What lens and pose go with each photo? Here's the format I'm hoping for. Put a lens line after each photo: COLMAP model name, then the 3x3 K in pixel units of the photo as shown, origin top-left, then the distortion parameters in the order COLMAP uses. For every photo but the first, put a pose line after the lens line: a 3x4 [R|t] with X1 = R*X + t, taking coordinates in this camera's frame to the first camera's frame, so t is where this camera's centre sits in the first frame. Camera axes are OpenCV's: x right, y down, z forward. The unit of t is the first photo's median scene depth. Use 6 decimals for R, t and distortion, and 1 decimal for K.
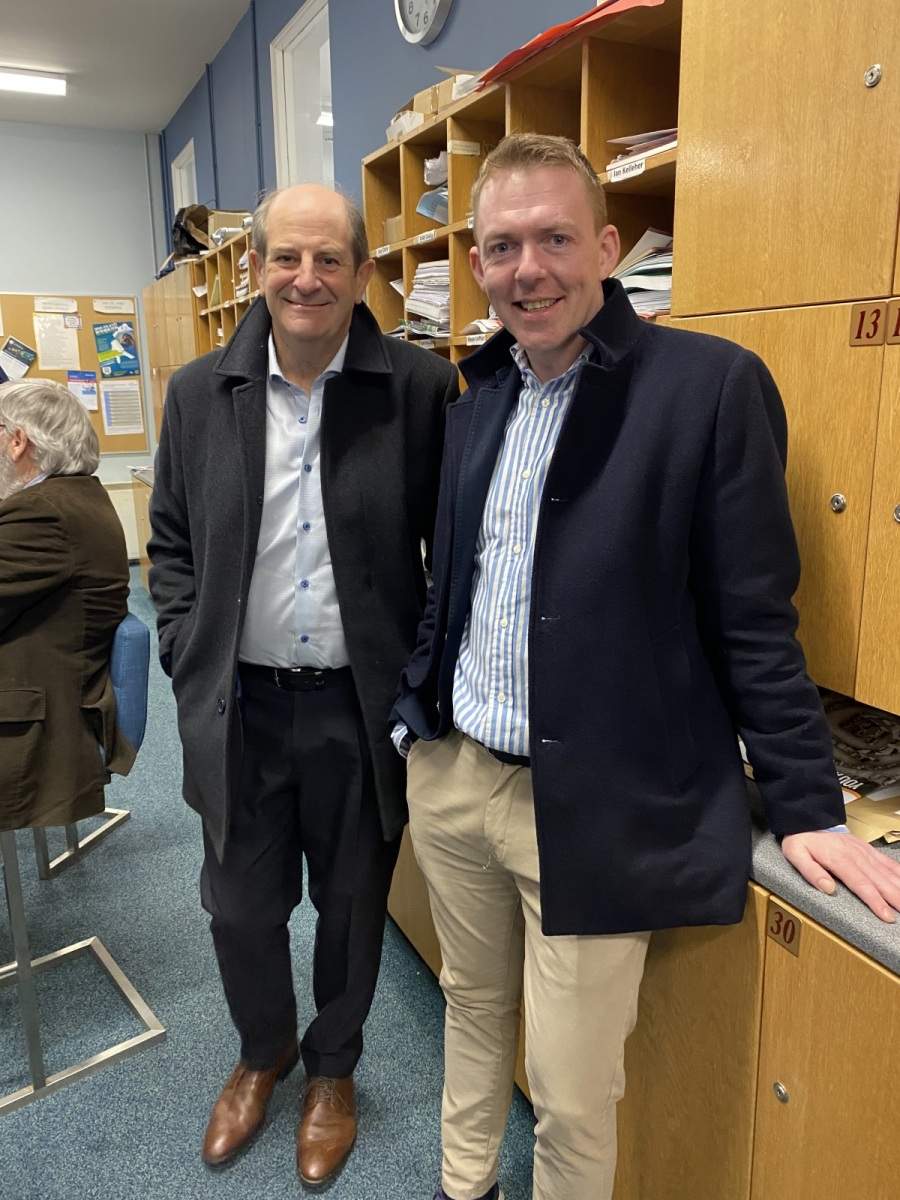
lens RADIAL K [[952.3, 0, 450.5], [0, 952.3, 595.6], [0, 0, 1]] dist [0.045014, -0.040180]
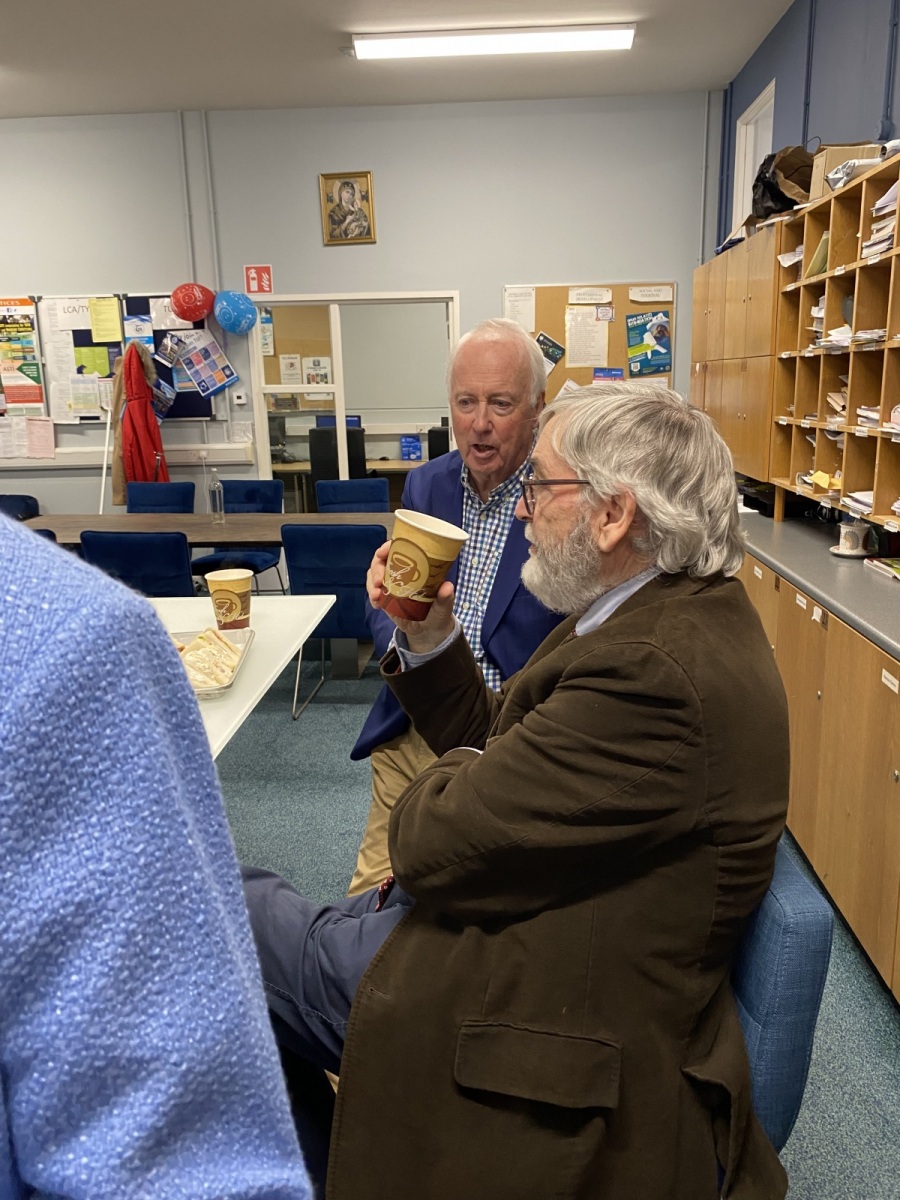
lens RADIAL K [[952.3, 0, 456.8], [0, 952.3, 591.3], [0, 0, 1]] dist [0.045014, -0.040180]
pose [[0.884311, 0.098372, -0.456417, -0.092050], [-0.098012, 0.994883, 0.024528, -0.038892], [0.456494, 0.023044, 0.889428, 0.164222]]
